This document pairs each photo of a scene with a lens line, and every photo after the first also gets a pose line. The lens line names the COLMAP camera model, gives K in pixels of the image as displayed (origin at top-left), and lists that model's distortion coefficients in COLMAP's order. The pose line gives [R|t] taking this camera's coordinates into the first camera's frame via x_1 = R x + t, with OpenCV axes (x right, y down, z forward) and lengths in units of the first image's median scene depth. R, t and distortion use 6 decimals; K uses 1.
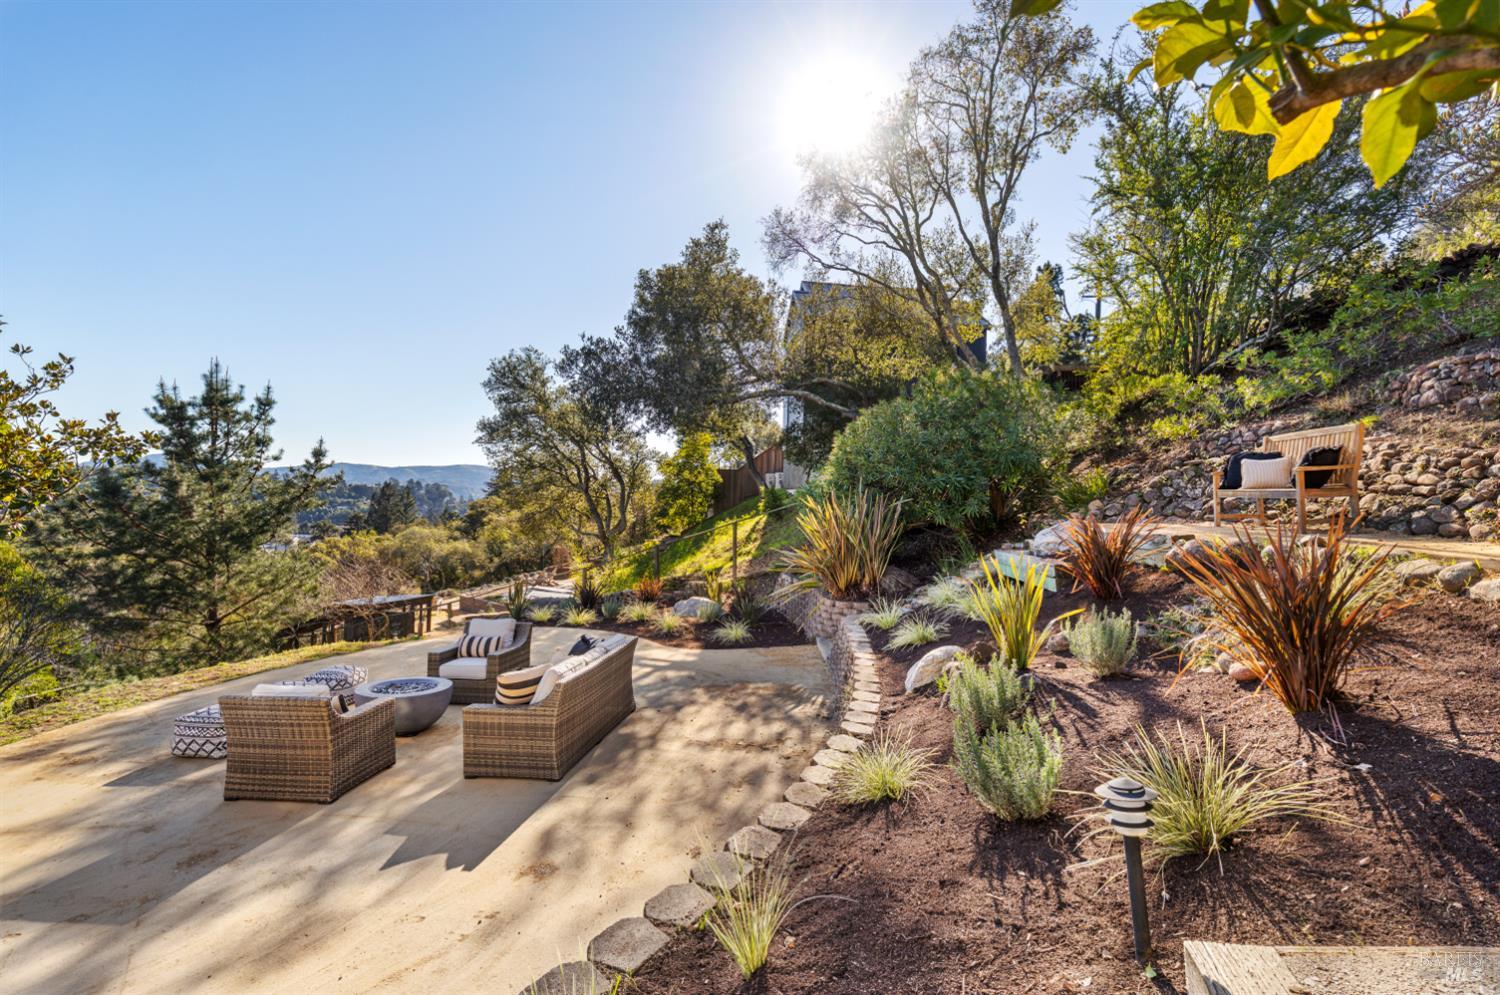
lens RADIAL K [[696.4, 0, 748.2], [0, 696.4, 477.5], [0, 0, 1]] dist [-0.001570, -0.000370]
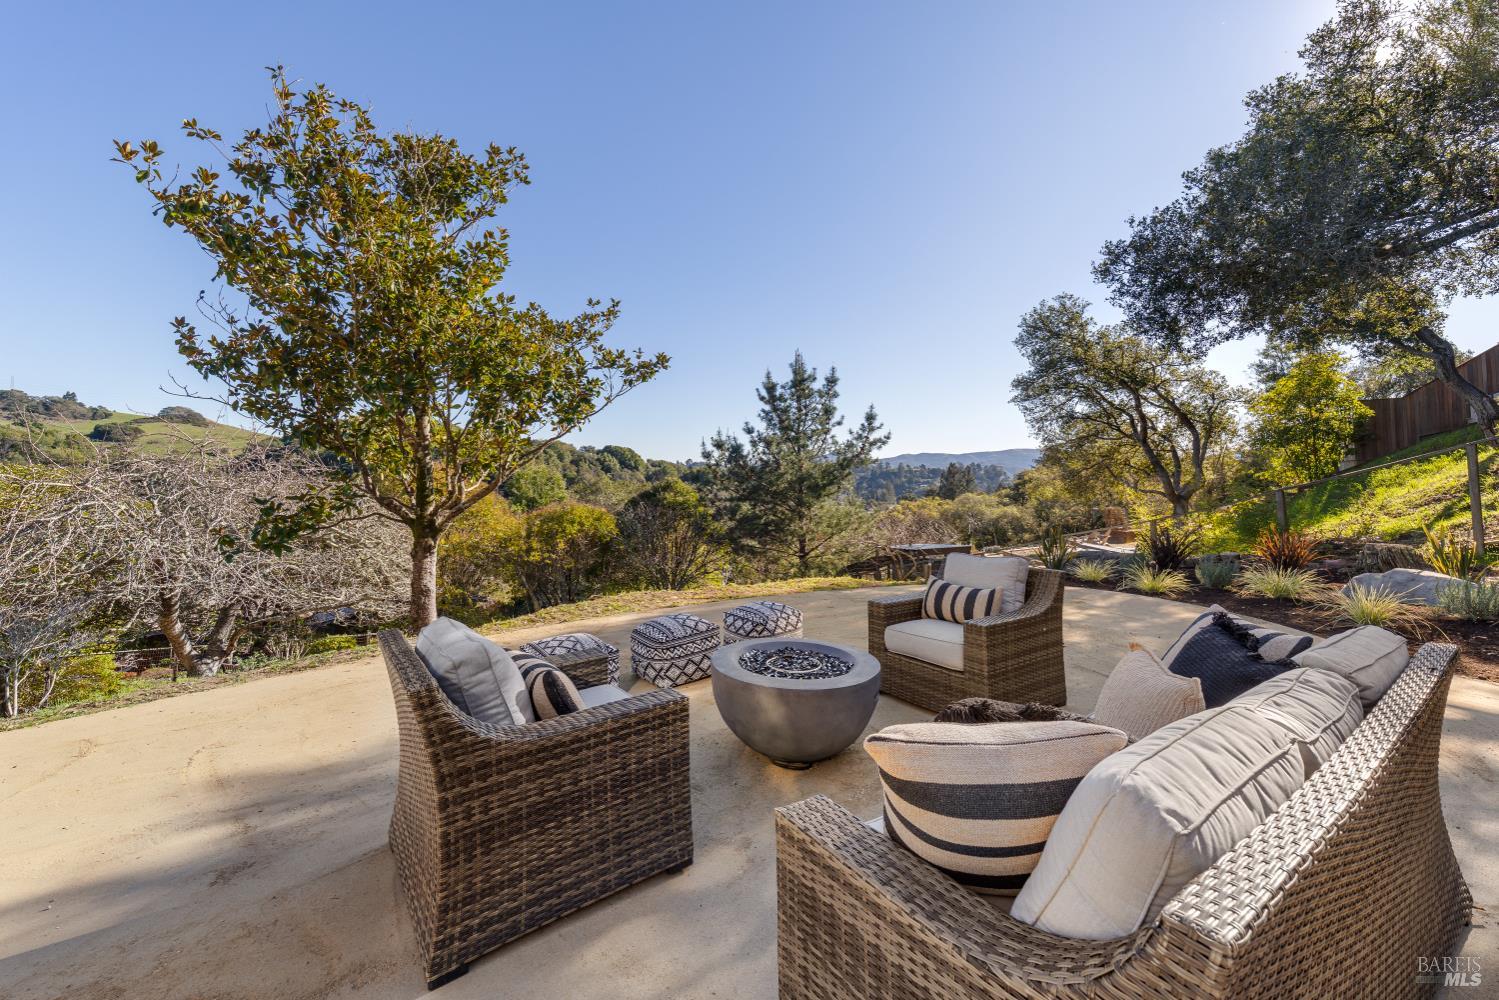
lens RADIAL K [[574.2, 0, 746.3], [0, 574.2, 448.7], [0, 0, 1]] dist [0.006262, -0.006000]
pose [[0.676864, -0.057521, -0.733857, -0.056589], [0.042916, 0.998330, -0.038668, 0.046058], [0.734856, -0.005321, 0.678202, 0.198259]]
